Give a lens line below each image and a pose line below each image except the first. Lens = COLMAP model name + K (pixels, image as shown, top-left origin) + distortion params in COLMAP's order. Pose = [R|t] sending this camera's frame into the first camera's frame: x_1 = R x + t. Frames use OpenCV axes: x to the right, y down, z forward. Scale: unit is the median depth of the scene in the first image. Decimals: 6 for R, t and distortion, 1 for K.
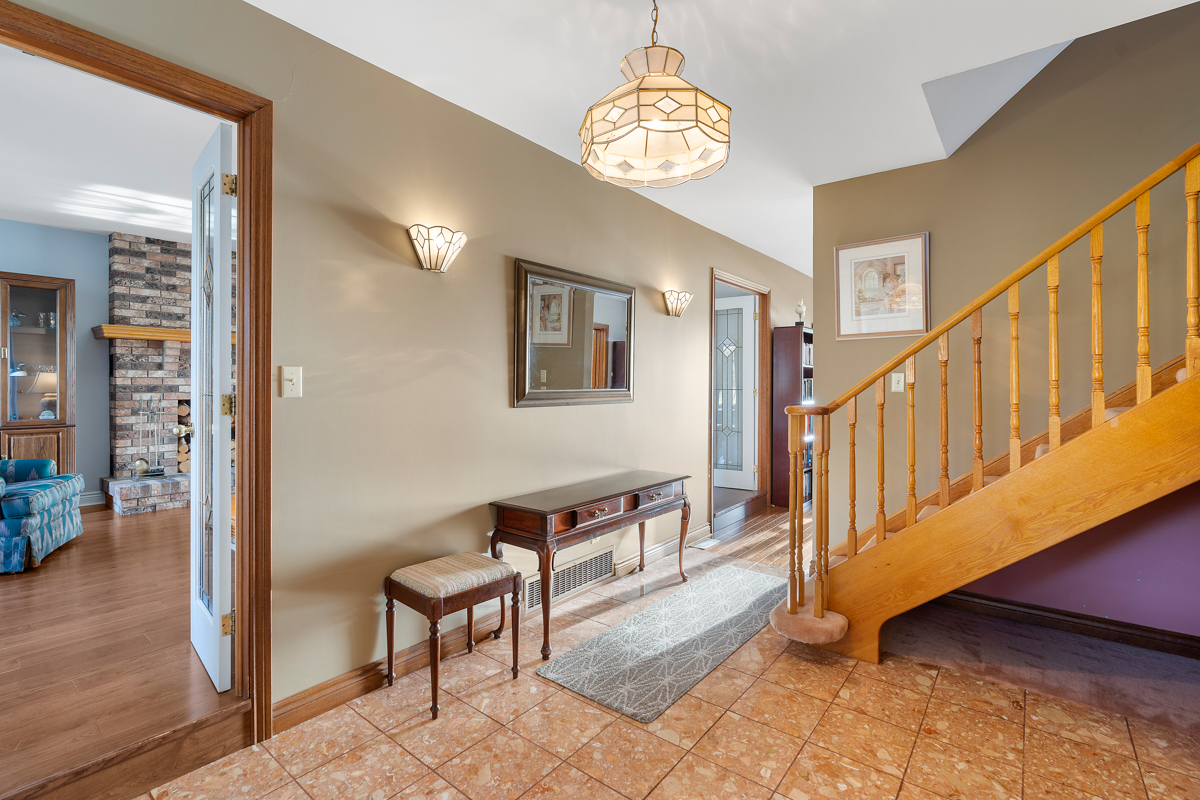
lens RADIAL K [[541.7, 0, 597.6], [0, 541.7, 392.4], [0, 0, 1]] dist [-0.005058, 0.000192]
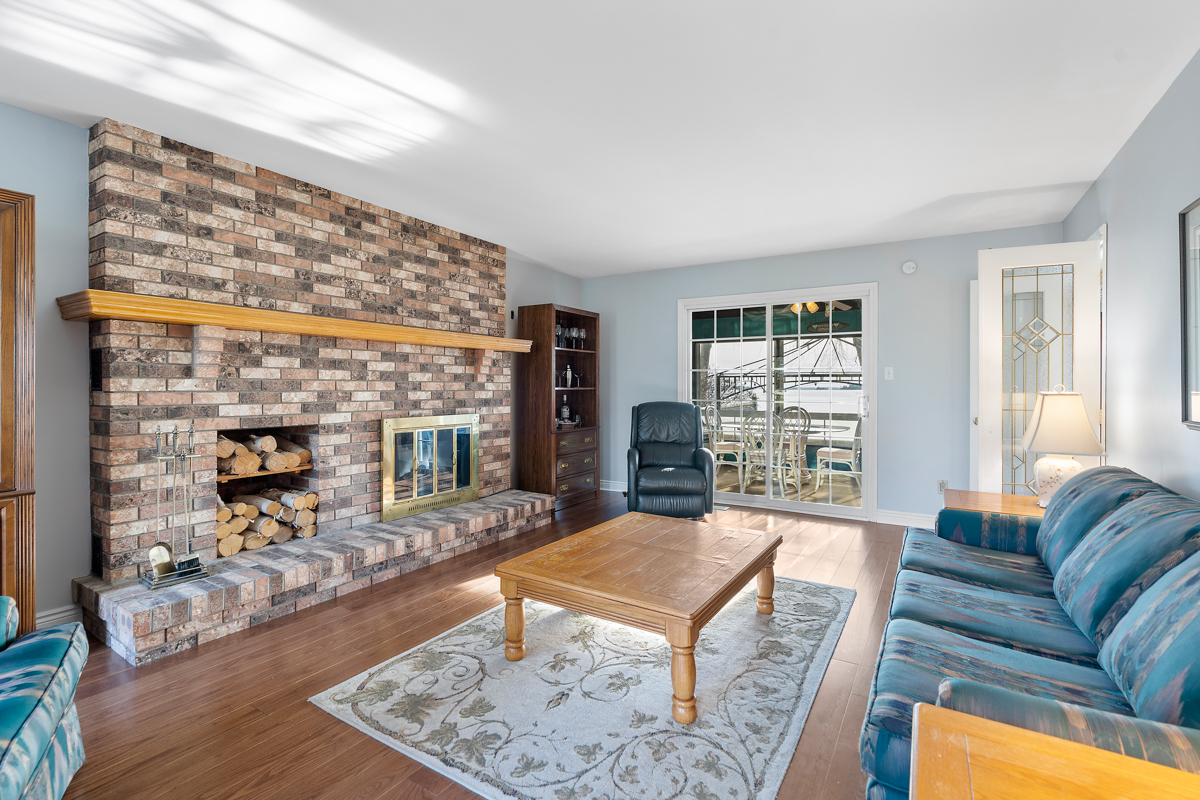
lens RADIAL K [[541.7, 0, 601.5], [0, 541.7, 393.6], [0, 0, 1]] dist [-0.005058, 0.000192]
pose [[0.993515, -0.001987, 0.113684, -0.465262], [0.002250, 0.999995, -0.002190, -0.023791], [-0.113679, 0.002432, 0.993515, 0.412548]]
